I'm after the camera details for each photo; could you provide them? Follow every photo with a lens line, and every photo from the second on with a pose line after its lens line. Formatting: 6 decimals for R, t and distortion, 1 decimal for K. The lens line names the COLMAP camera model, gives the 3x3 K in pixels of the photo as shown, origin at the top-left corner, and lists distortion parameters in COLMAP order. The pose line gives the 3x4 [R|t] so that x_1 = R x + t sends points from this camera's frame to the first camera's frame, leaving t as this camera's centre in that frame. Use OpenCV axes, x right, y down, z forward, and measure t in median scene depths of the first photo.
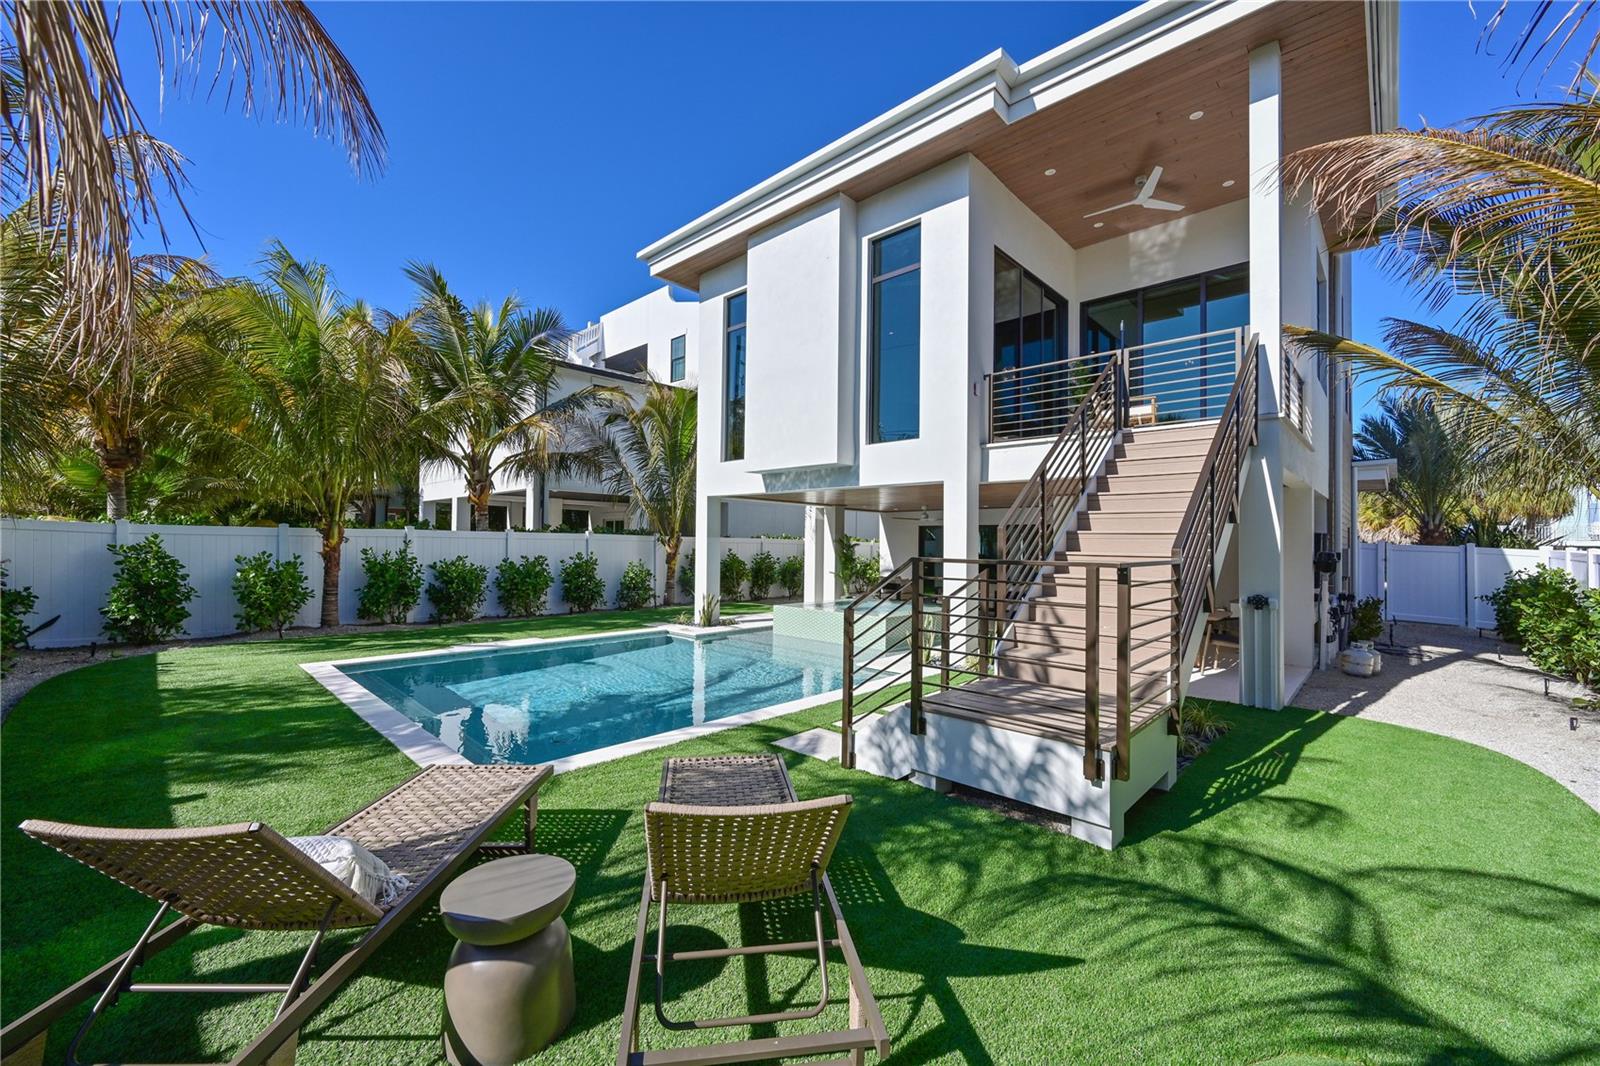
lens RADIAL K [[626.9, 0, 802.2], [0, 626.9, 532.6], [0, 0, 1]] dist [0.003143, -0.000648]
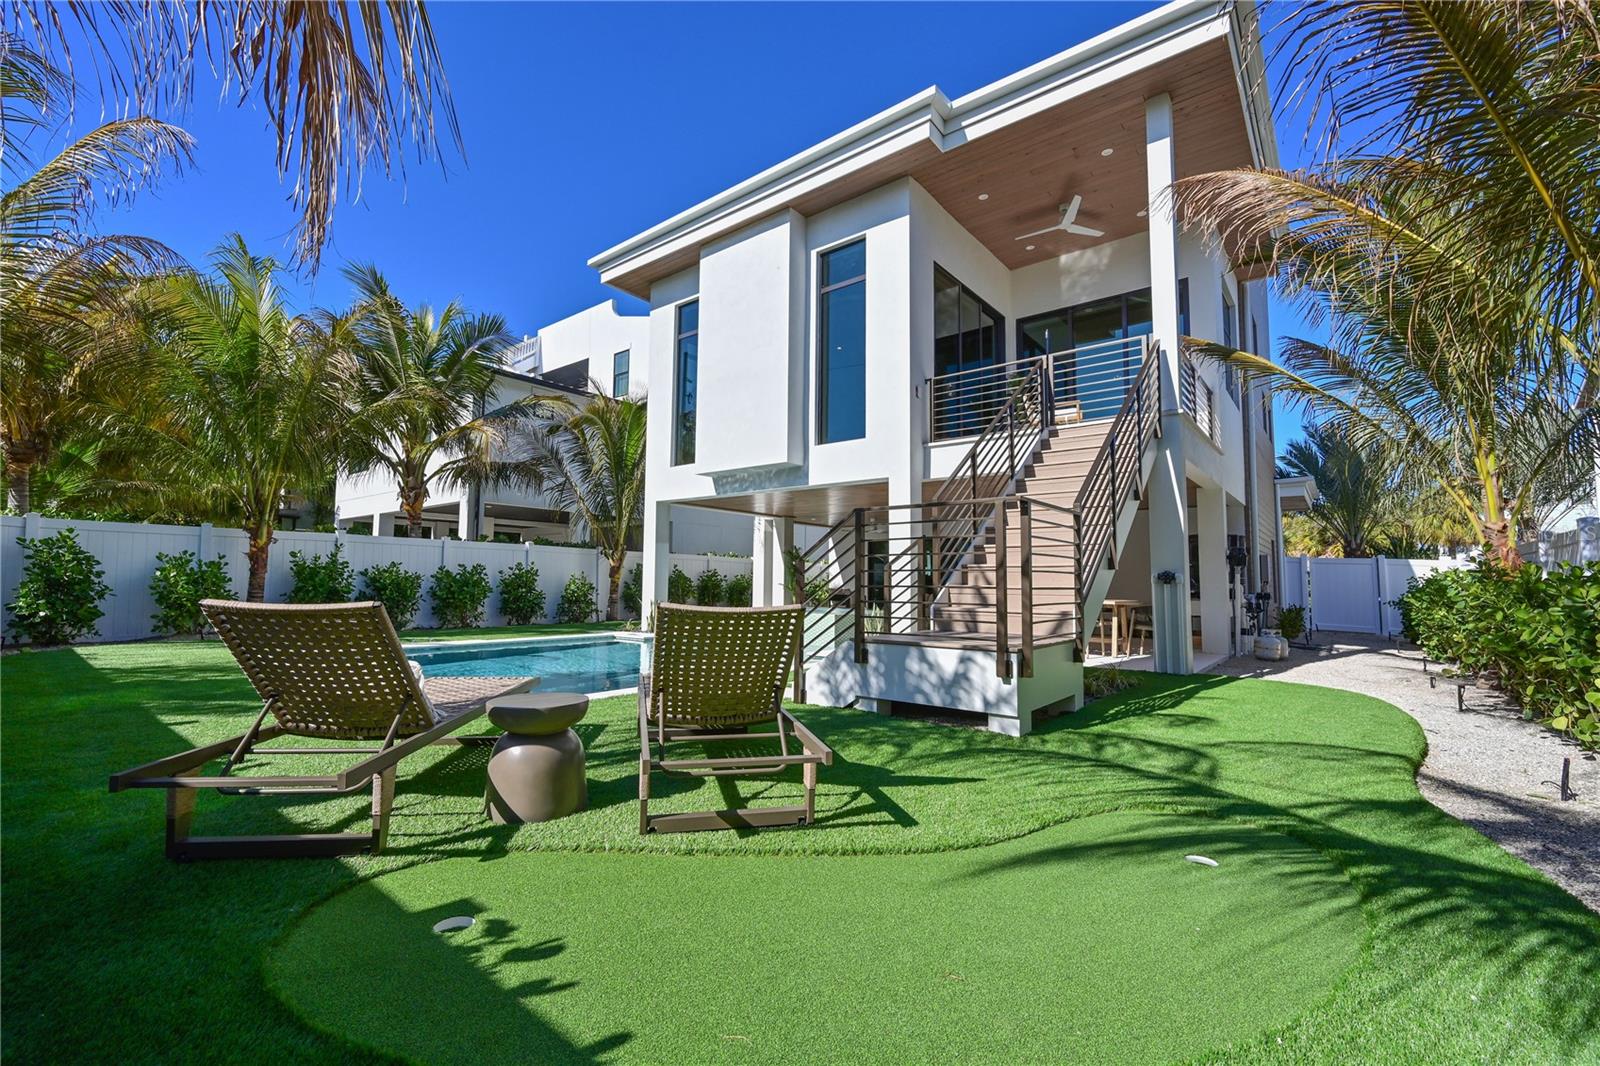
lens RADIAL K [[666.9, 0, 796.8], [0, 666.9, 530.2], [0, 0, 1]] dist [0.002979, 0.000741]
pose [[0.997255, 0.003984, 0.073938, -0.009447], [0.000224, 0.998384, -0.056822, 0.064503], [-0.074045, 0.056683, 0.995643, -0.090286]]
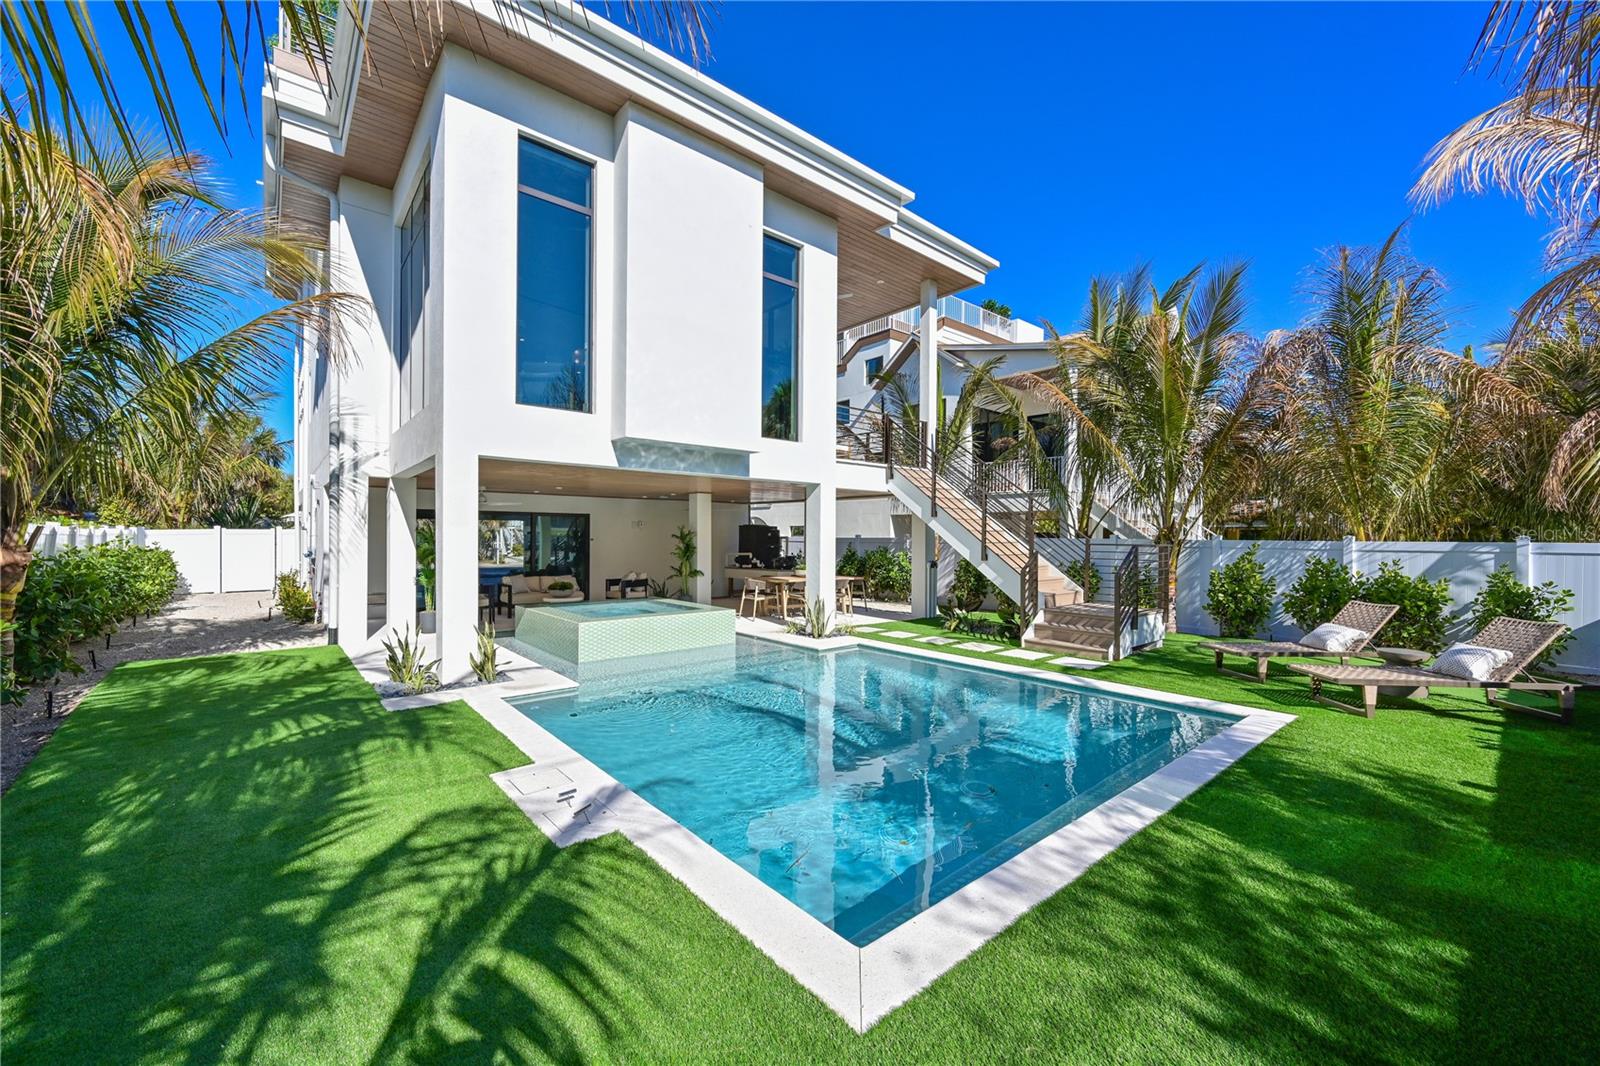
lens RADIAL K [[626.9, 0, 795.4], [0, 626.9, 534.0], [0, 0, 1]] dist [0.003143, -0.000648]
pose [[0.109843, -0.007603, 0.993920, -0.915444], [-0.017939, 0.999793, 0.009630, 0.004189], [-0.993787, -0.018887, 0.109683, 0.866587]]
